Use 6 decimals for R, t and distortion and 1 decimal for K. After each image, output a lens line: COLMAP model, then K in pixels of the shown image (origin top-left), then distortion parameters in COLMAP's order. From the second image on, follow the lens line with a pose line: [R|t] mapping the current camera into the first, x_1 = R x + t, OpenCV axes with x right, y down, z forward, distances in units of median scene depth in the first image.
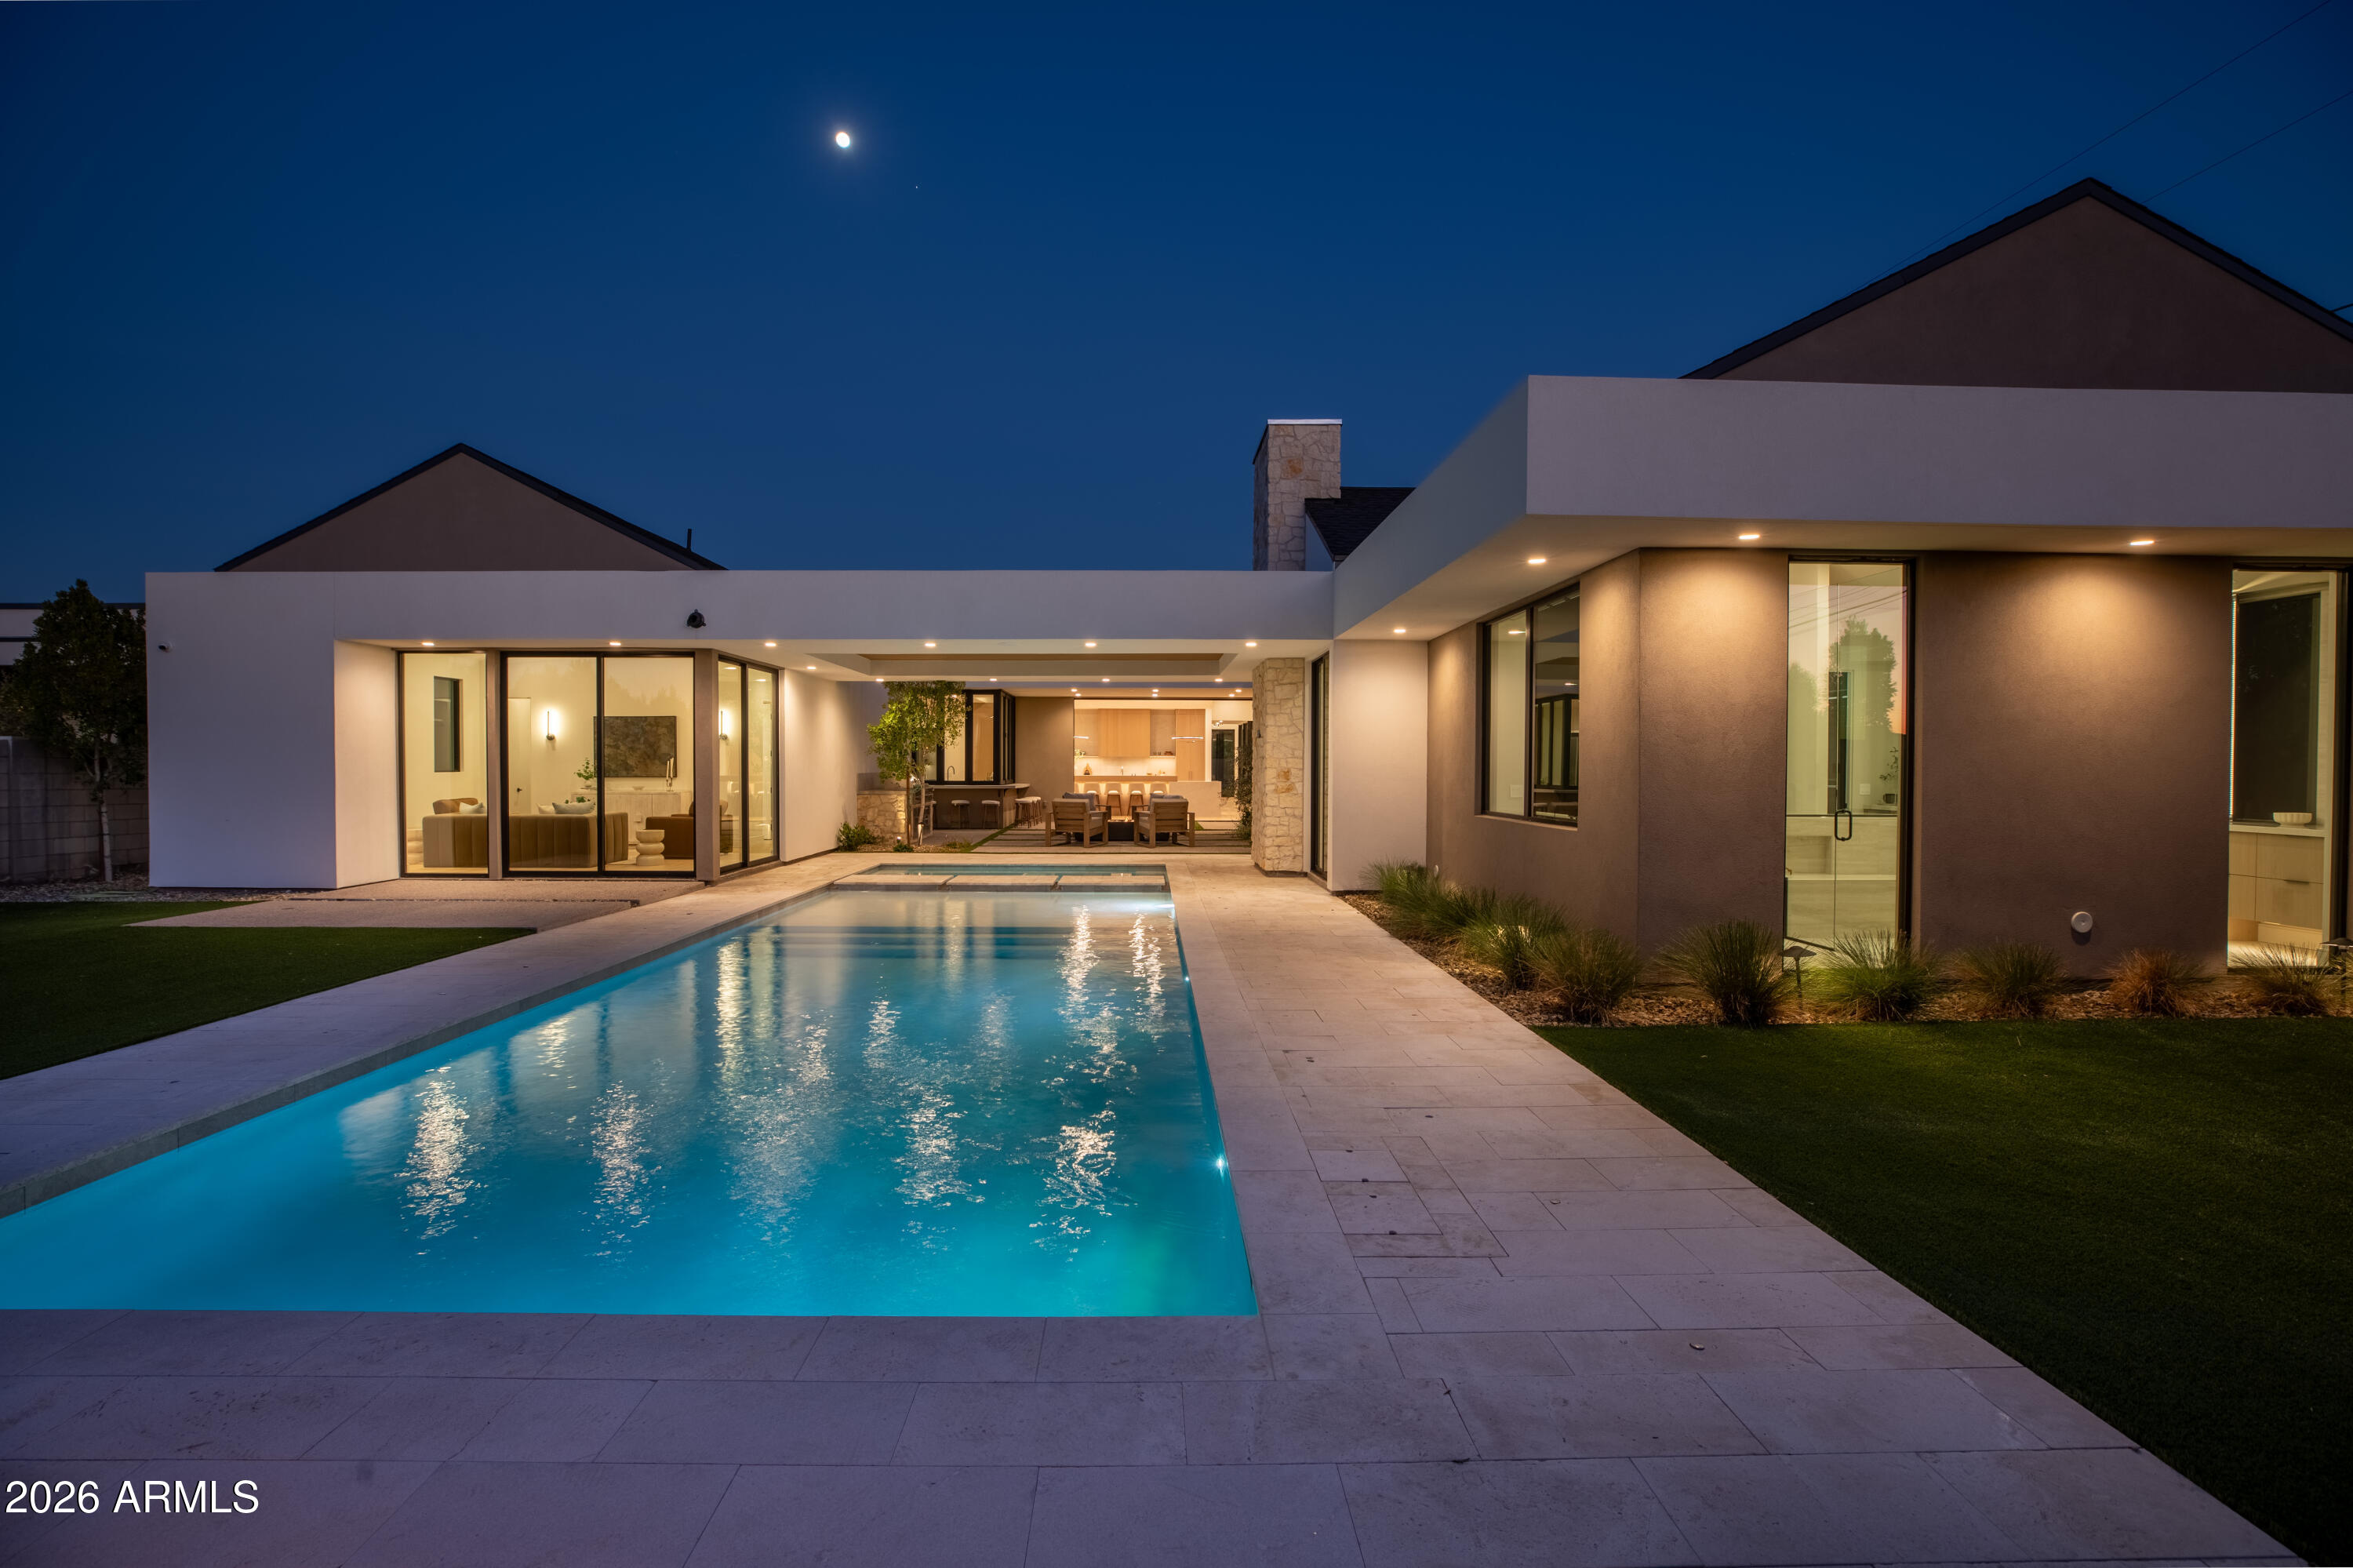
lens RADIAL K [[1065.3, 0, 1154.2], [0, 1065.3, 786.6], [0, 0, 1]] dist [-0.037956, 0.007497]
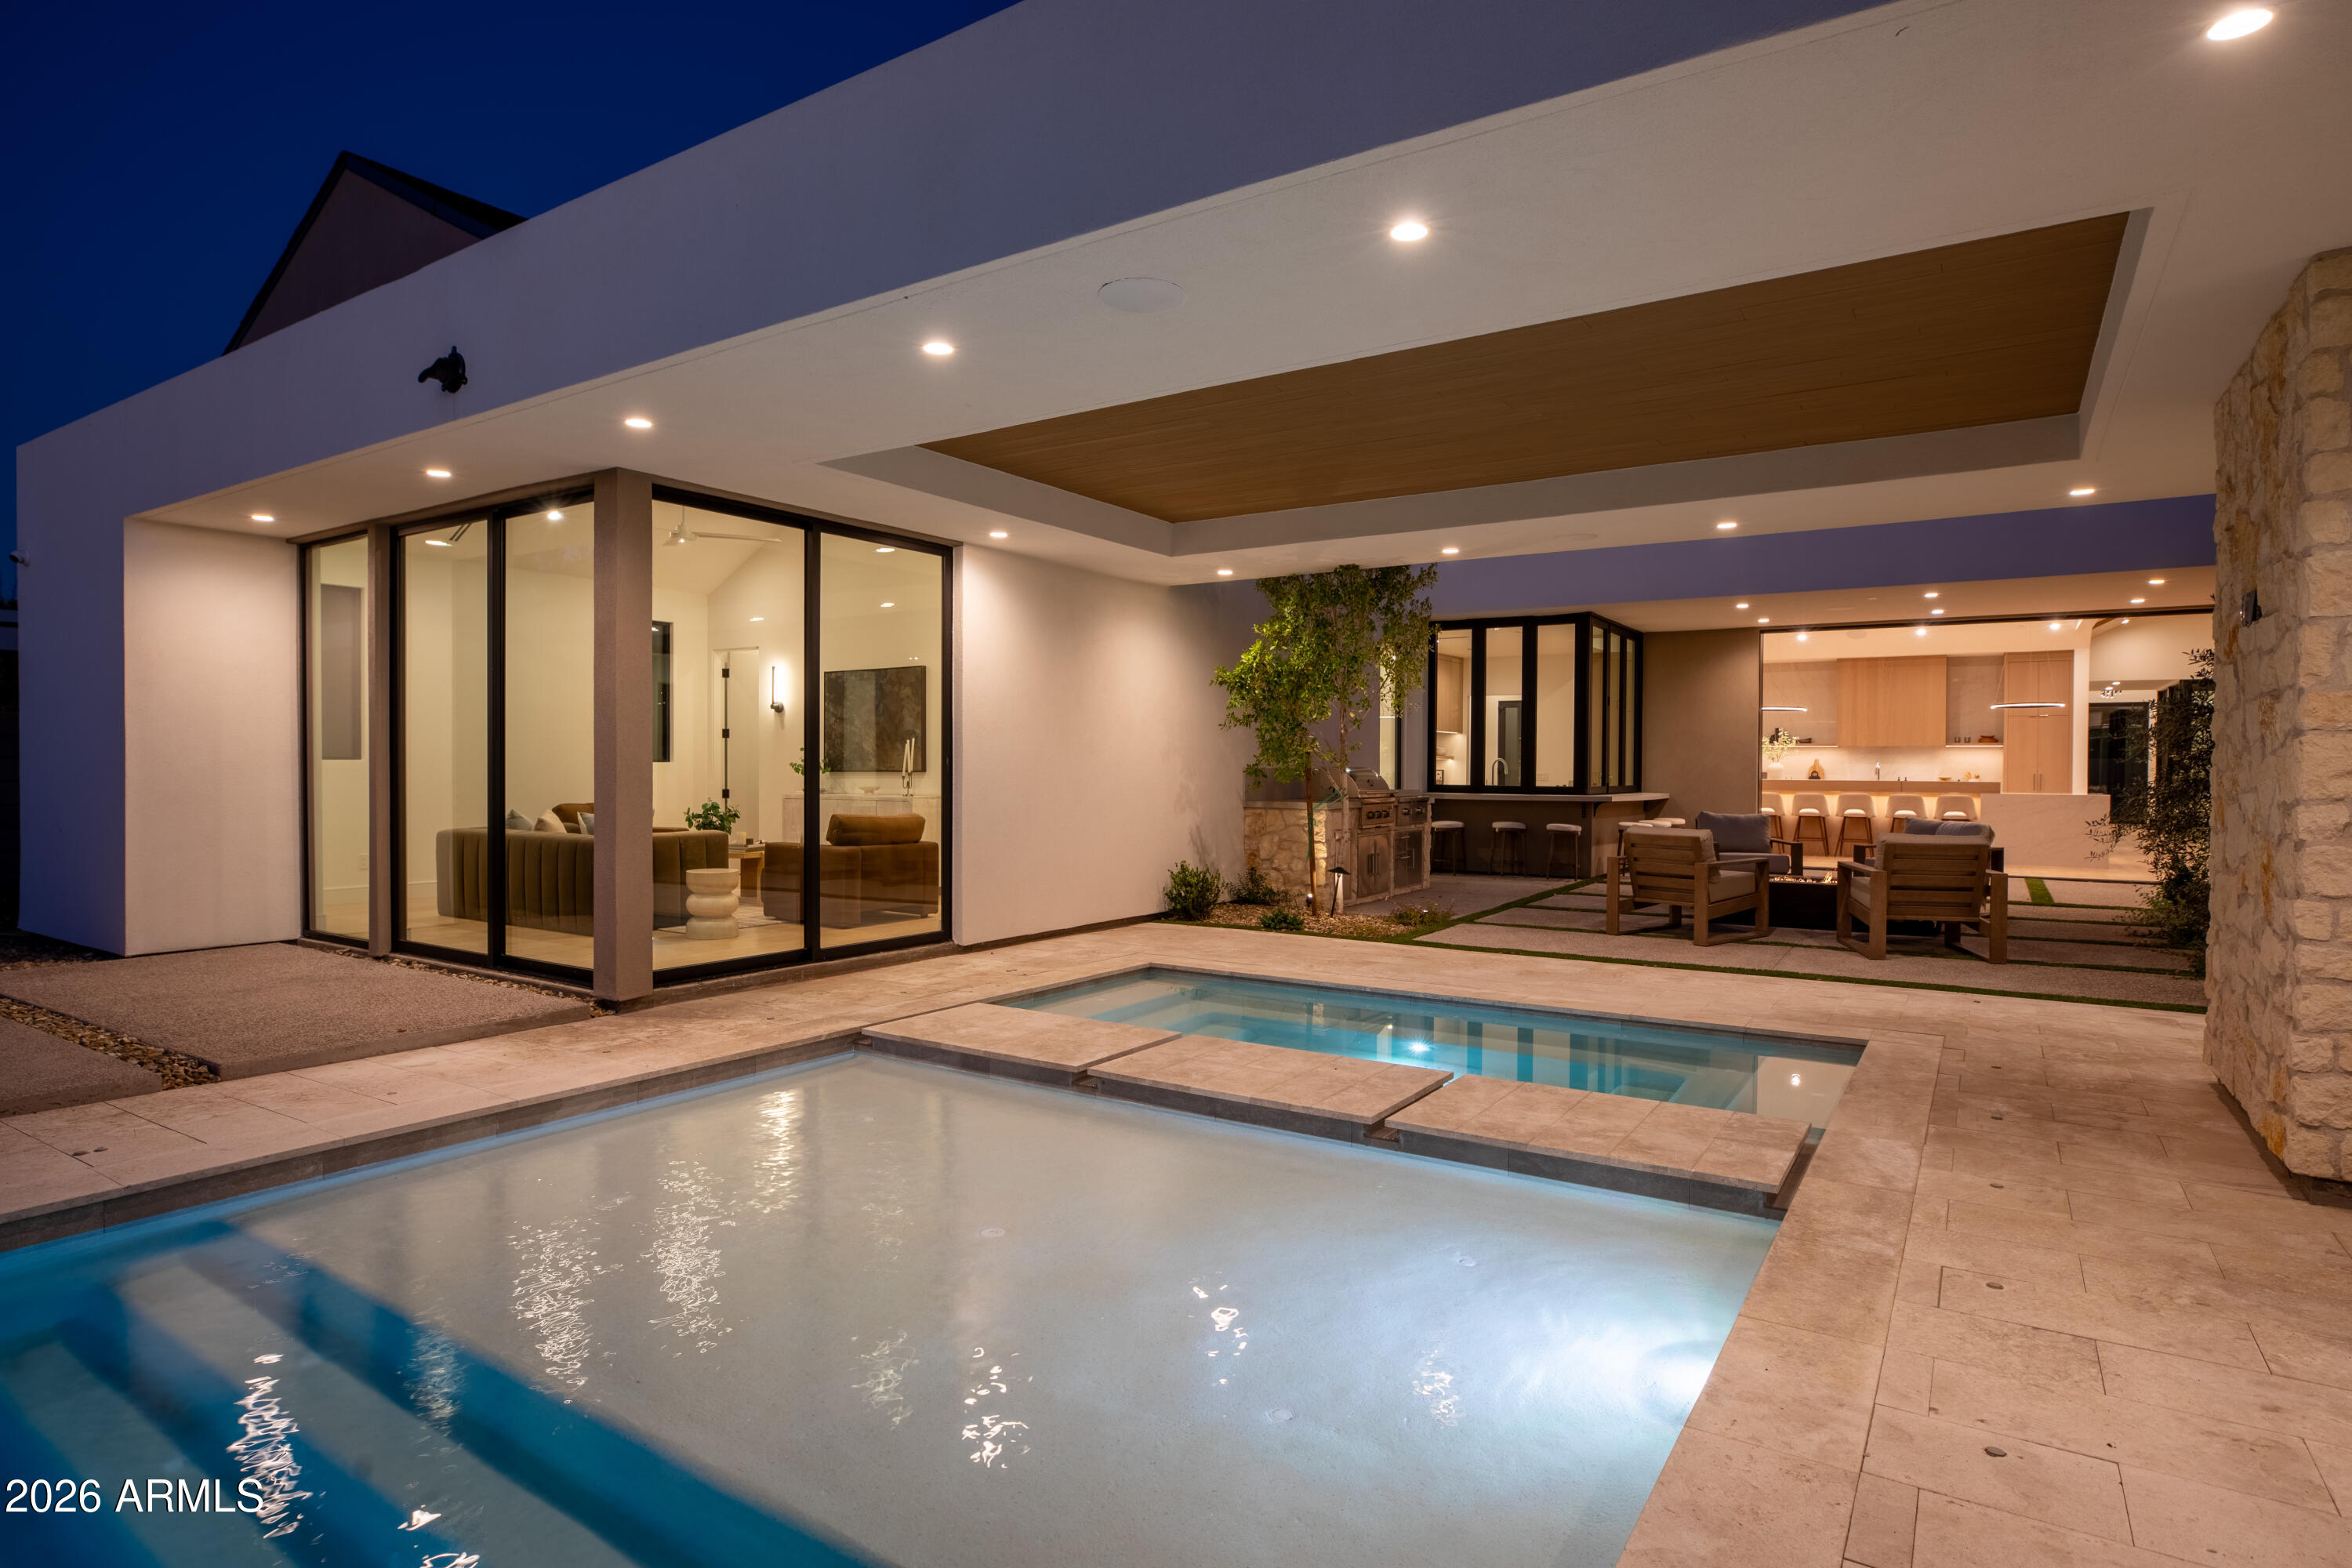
lens RADIAL K [[1249.1, 0, 1172.1], [0, 1249.1, 782.7], [0, 0, 1]] dist [-0.019019, 0.002530]
pose [[0.828226, 0.008733, -0.560327, 0.052676], [-0.014855, 0.999869, -0.006374, -0.000948], [0.560198, 0.013602, 0.828247, 0.640347]]
